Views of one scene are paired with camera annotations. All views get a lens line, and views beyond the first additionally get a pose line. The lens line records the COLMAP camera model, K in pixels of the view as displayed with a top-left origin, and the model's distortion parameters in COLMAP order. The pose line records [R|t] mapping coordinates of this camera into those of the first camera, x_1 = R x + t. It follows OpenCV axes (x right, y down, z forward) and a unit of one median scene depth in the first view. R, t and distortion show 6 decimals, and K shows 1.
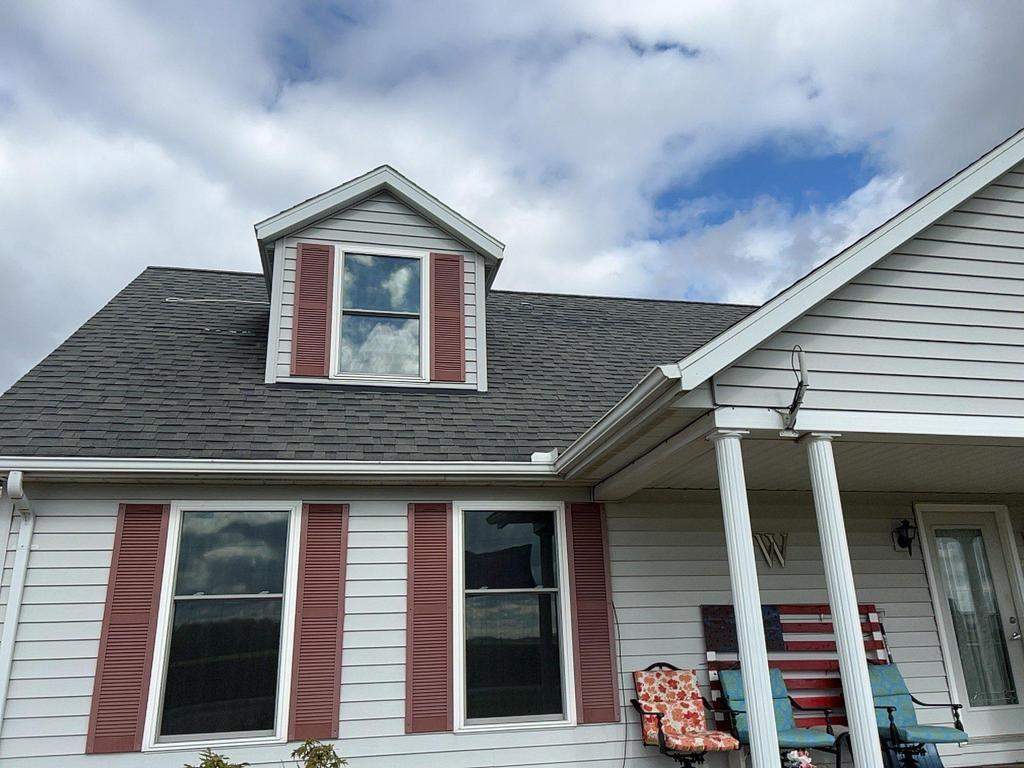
lens RADIAL K [[762.2, 0, 509.0], [0, 762.2, 388.0], [0, 0, 1]] dist [0.067517, -0.084770]
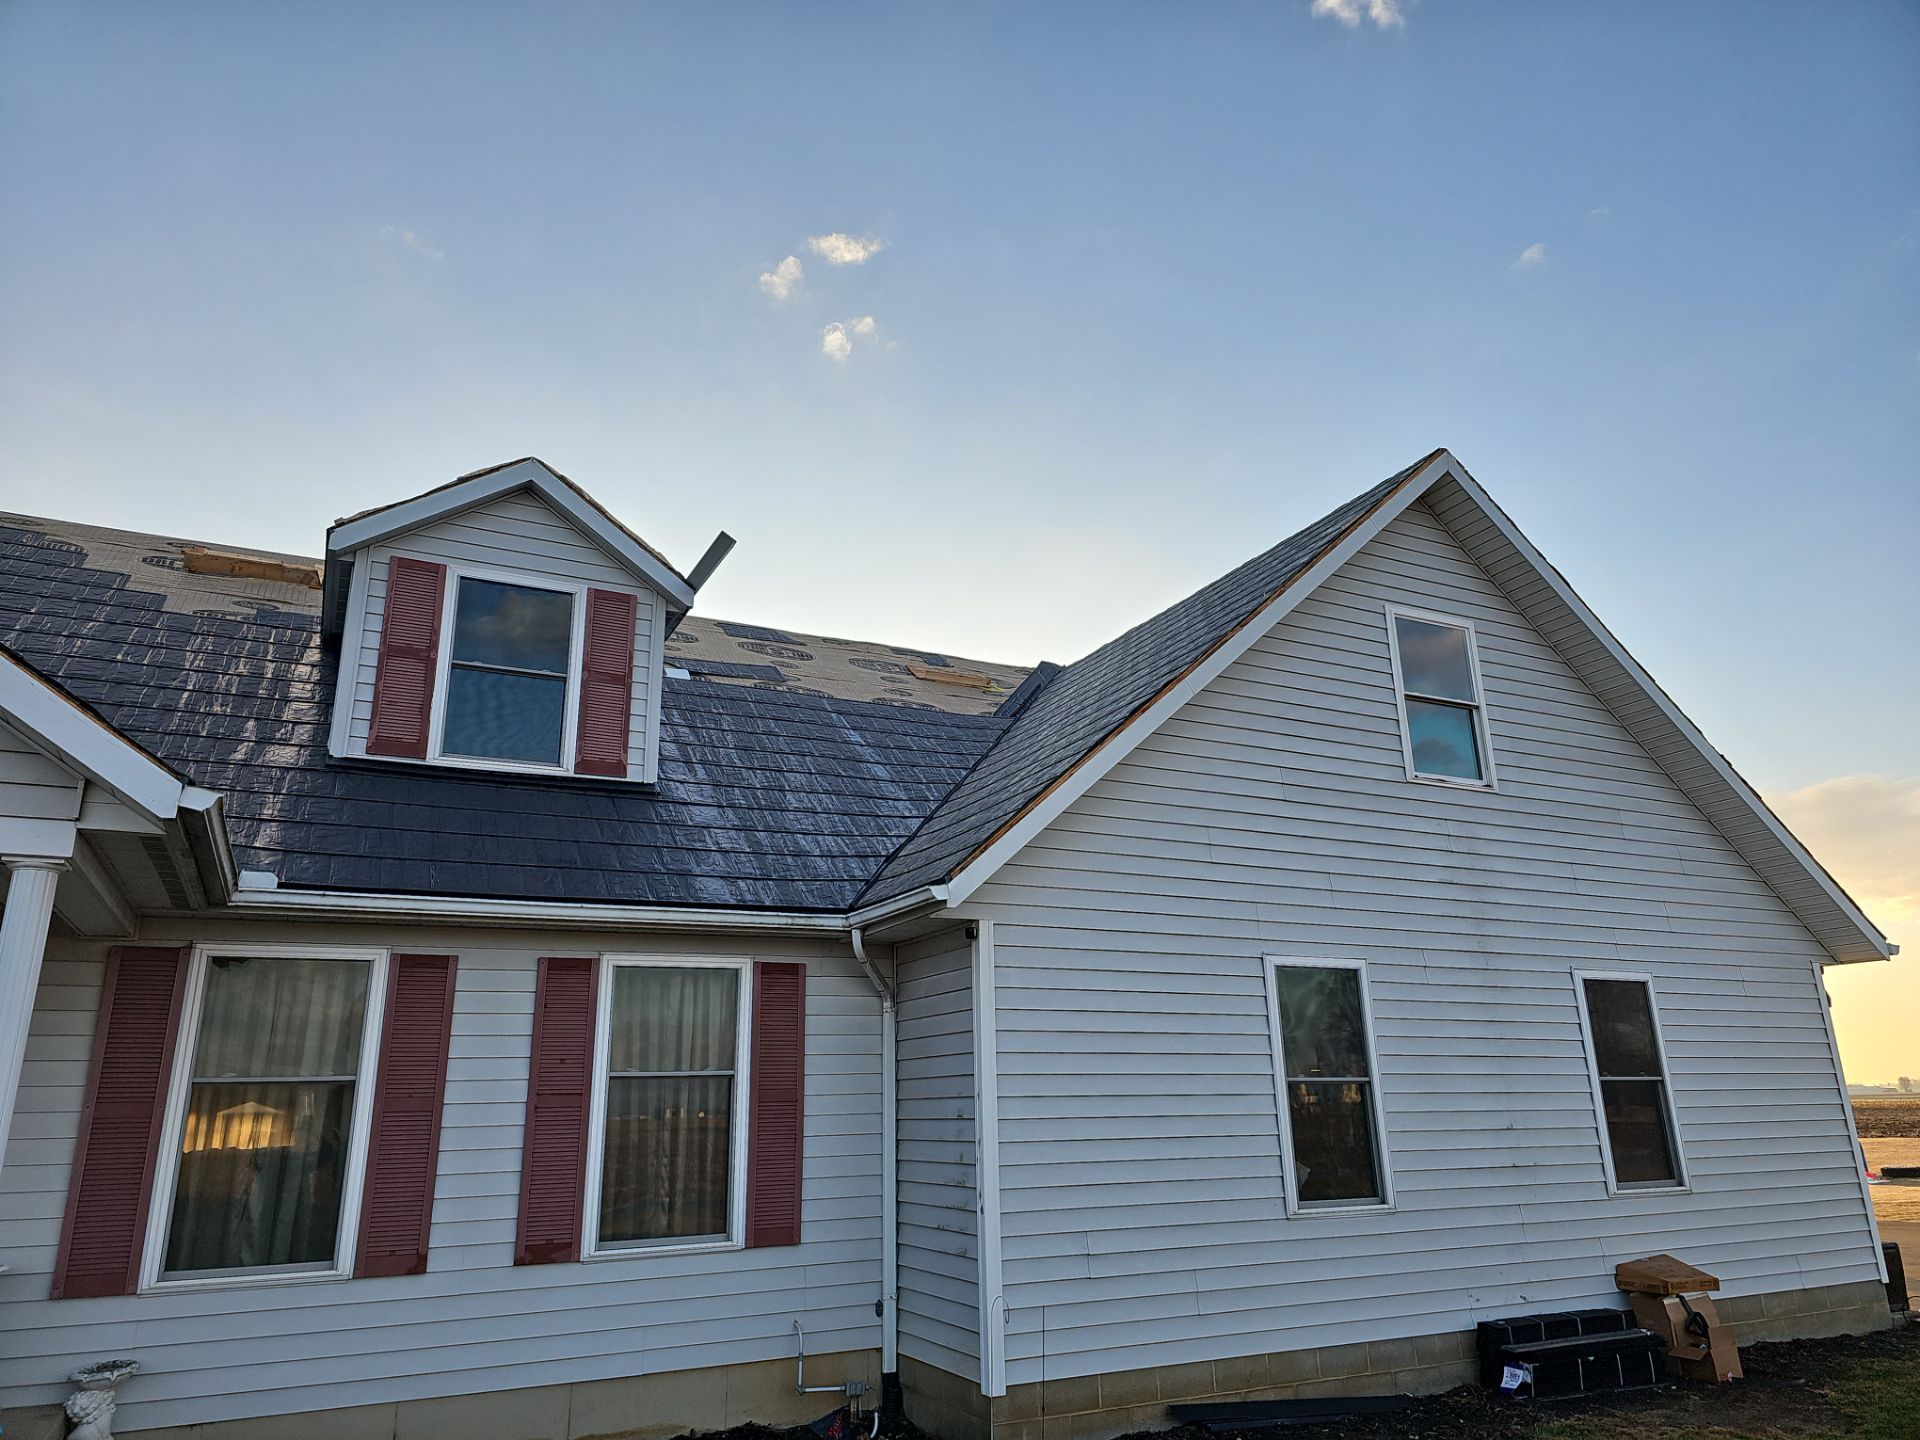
lens RADIAL K [[1280.8, 0, 958.9], [0, 1280.8, 710.4], [0, 0, 1]] dist [0.076841, -0.083589]
pose [[0.968133, 0.085754, 0.235297, -0.054041], [-0.089595, 0.995962, 0.005663, -0.127563], [-0.233861, -0.026564, 0.971907, -0.300999]]
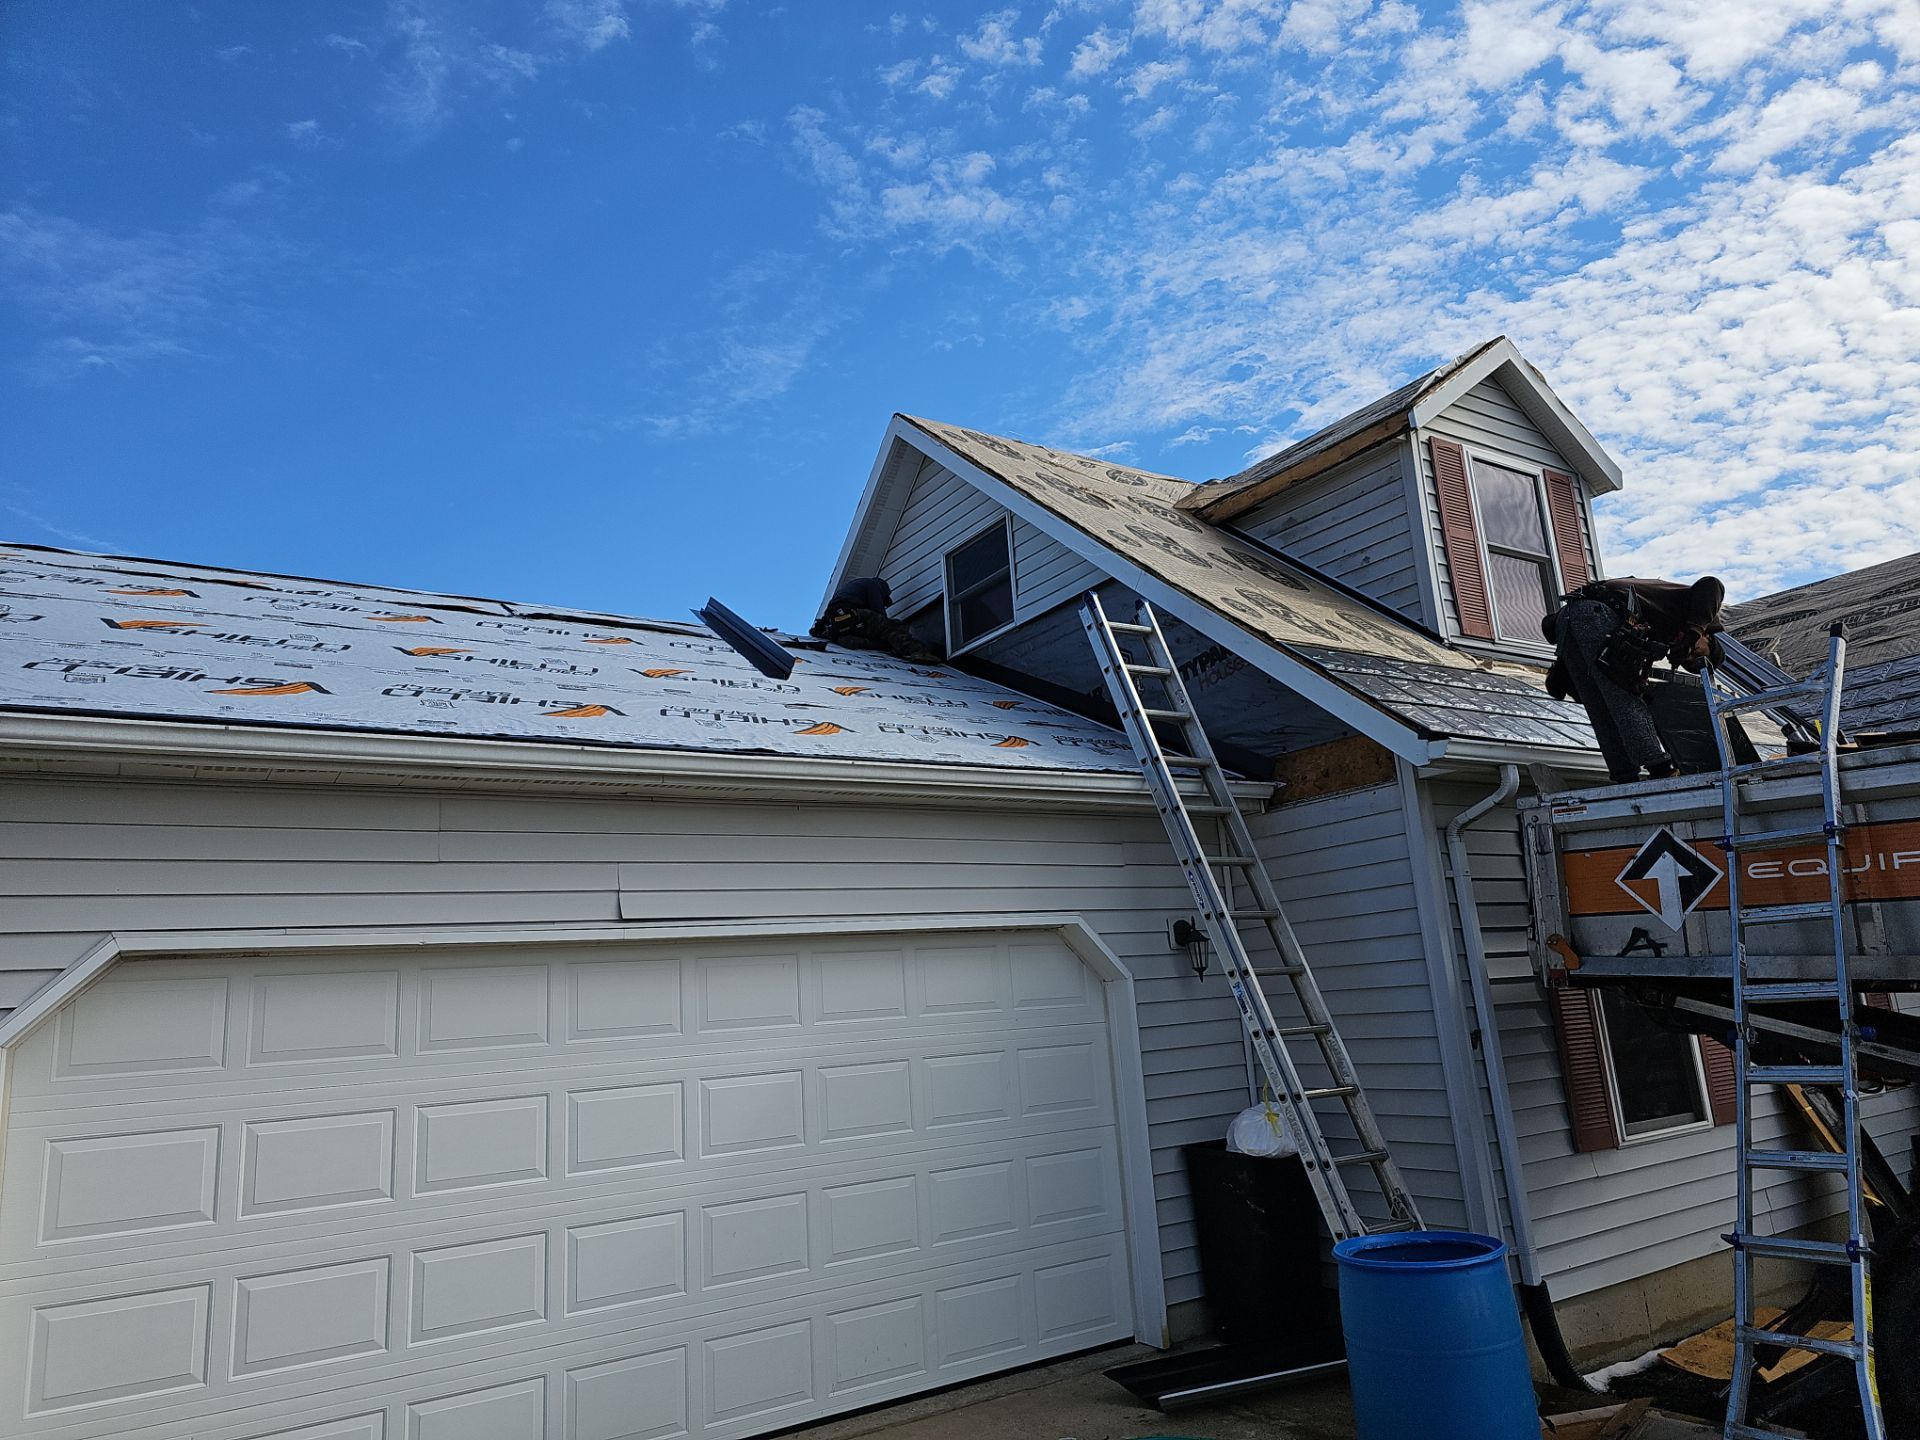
lens RADIAL K [[1280.8, 0, 958.9], [0, 1280.8, 710.4], [0, 0, 1]] dist [0.076841, -0.083589]
pose [[0.932381, 0.050246, 0.357967, -1.296660], [-0.074137, 0.995822, 0.053321, 0.026465], [-0.353792, -0.076254, 0.932211, 0.073504]]
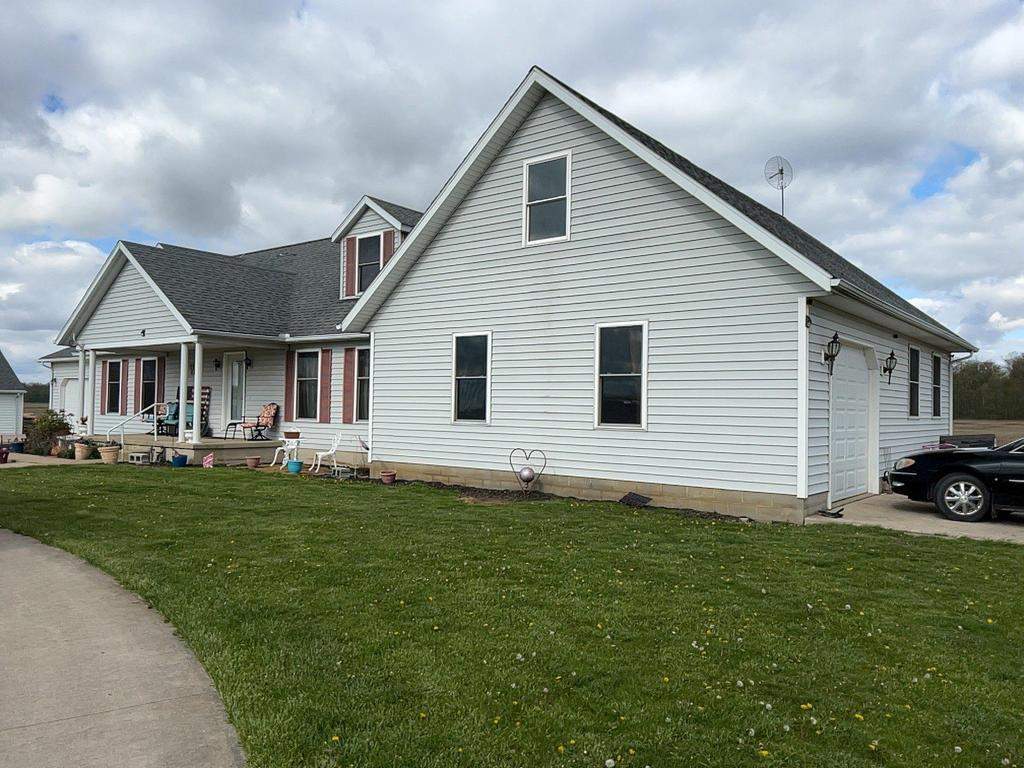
lens RADIAL K [[762.2, 0, 509.0], [0, 762.2, 388.0], [0, 0, 1]] dist [0.067517, -0.084770]
pose [[0.637992, 0.020639, -0.769766, 2.371142], [0.210874, 0.956745, 0.200428, -0.138769], [0.740607, -0.290195, 0.606043, -0.280045]]
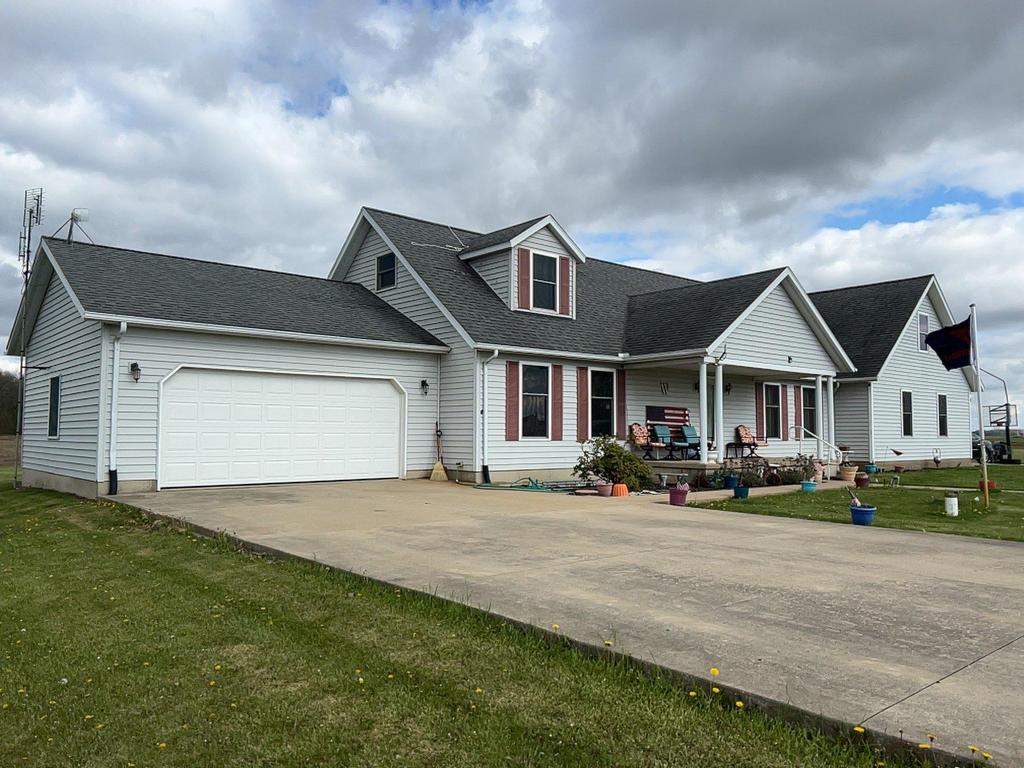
lens RADIAL K [[762.2, 0, 509.0], [0, 762.2, 388.0], [0, 0, 1]] dist [0.067517, -0.084770]
pose [[0.878905, 0.062868, 0.472836, -1.670741], [-0.178967, 0.962322, 0.204714, -0.302852], [-0.442150, -0.264546, 0.857040, -1.321620]]
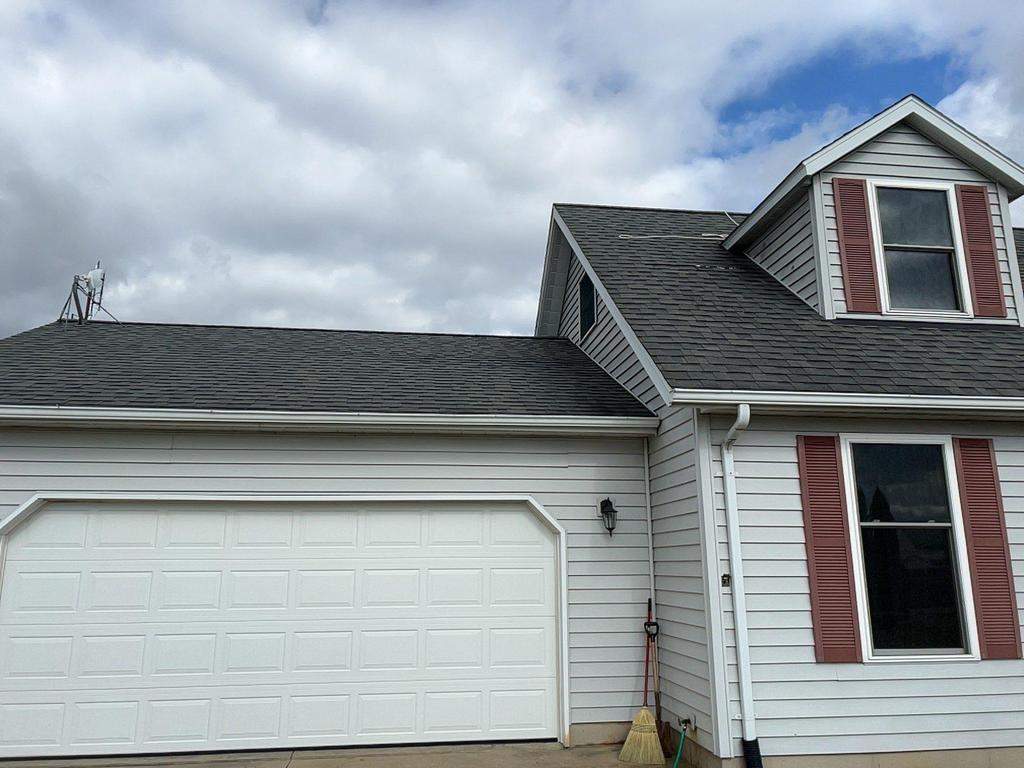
lens RADIAL K [[763.6, 0, 506.9], [0, 763.6, 388.7], [0, 0, 1]] dist [0.037332, -0.032057]
pose [[0.996251, 0.007388, -0.086194, -0.744250], [0.000483, 0.995857, 0.090933, -0.008683], [0.086508, -0.090634, 0.992120, -0.067171]]
